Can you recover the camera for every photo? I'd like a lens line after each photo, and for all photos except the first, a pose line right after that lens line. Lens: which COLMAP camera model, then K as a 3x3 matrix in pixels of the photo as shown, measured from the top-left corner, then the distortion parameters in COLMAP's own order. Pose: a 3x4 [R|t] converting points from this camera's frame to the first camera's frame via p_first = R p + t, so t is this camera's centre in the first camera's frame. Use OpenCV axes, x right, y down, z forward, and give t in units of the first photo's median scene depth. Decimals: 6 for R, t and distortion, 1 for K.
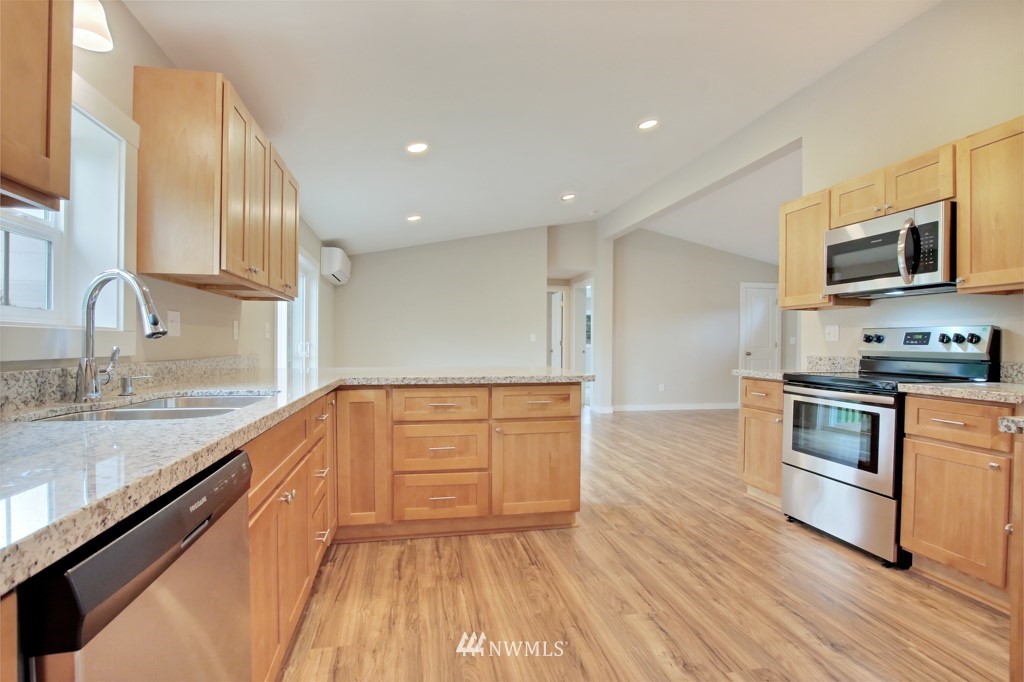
lens RADIAL K [[507.5, 0, 509.7], [0, 507.5, 349.0], [0, 0, 1]] dist [-0.026840, -0.001125]
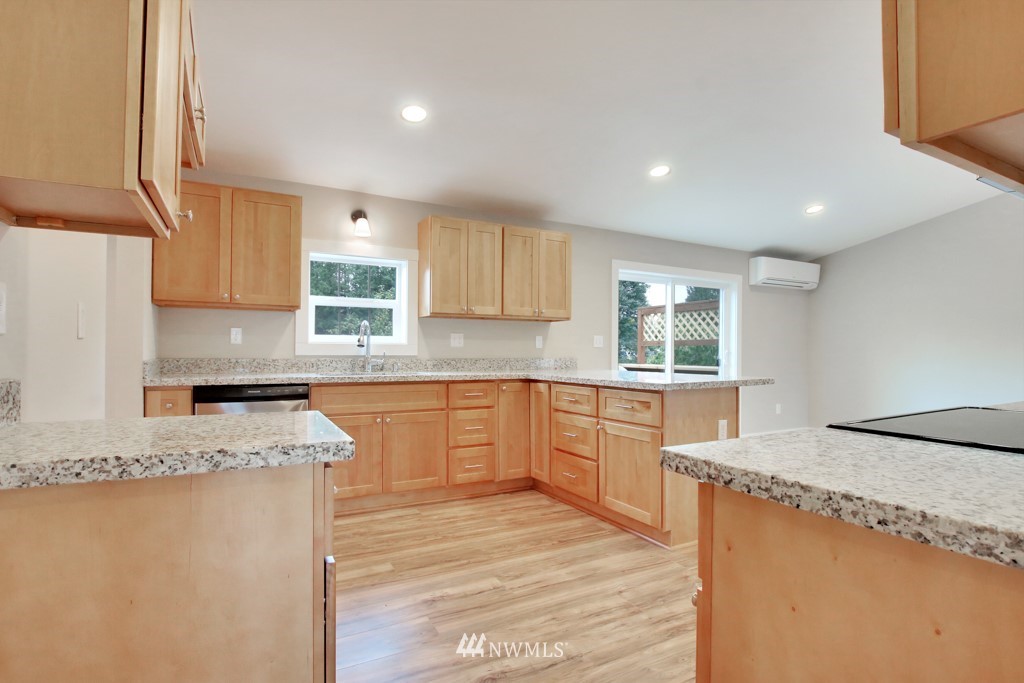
lens RADIAL K [[507.5, 0, 503.1], [0, 507.5, 349.0], [0, 0, 1]] dist [-0.026840, -0.001125]
pose [[0.288768, -0.005011, -0.957386, 1.180575], [-0.012112, 0.999887, -0.008887, 0.000254], [0.957323, 0.014162, 0.288674, 0.571891]]
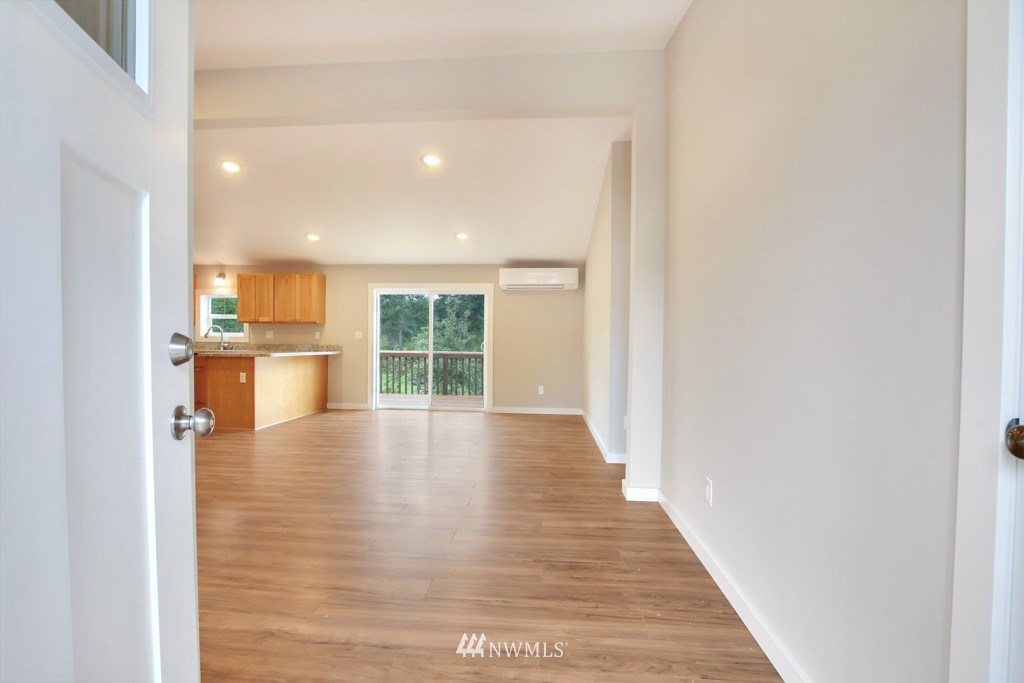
lens RADIAL K [[507.5, 0, 513.4], [0, 507.5, 346.8], [0, 0, 1]] dist [-0.026840, -0.001125]
pose [[-0.281993, 0.008778, -0.959376, 2.231065], [-0.021288, 0.999655, 0.015404, -0.051368], [0.959180, 0.024767, -0.281709, 3.535330]]
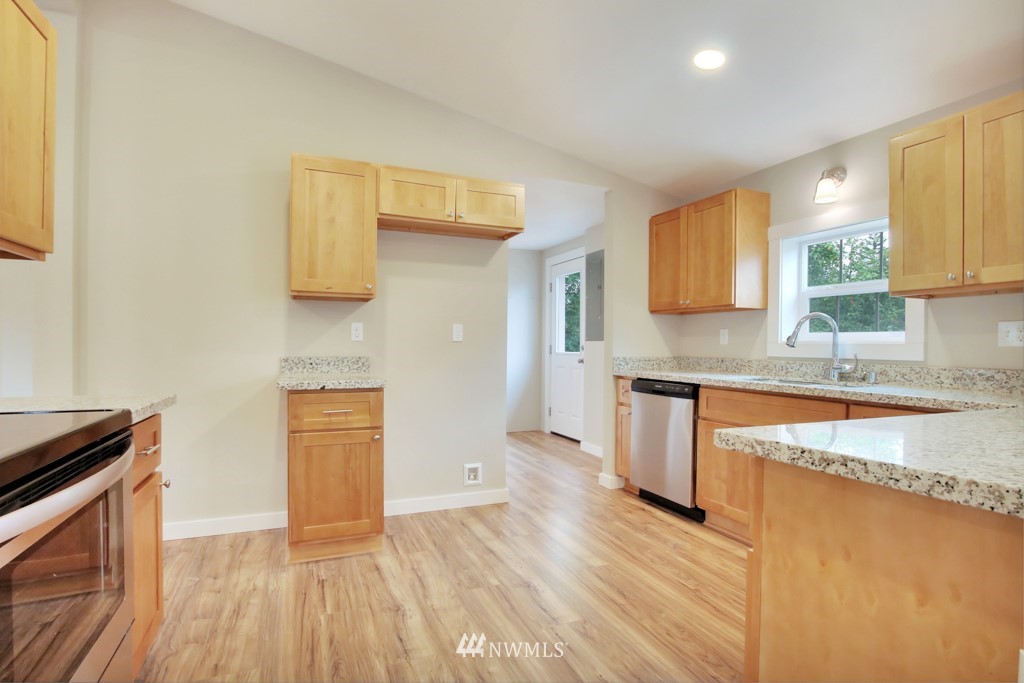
lens RADIAL K [[507.5, 0, 515.0], [0, 507.5, 351.3], [0, 0, 1]] dist [-0.026840, -0.001125]
pose [[-0.978086, -0.012447, -0.207830, 0.487526], [-0.016585, 0.999697, 0.018181, -0.015002], [0.207541, 0.021229, -0.977996, 1.662464]]
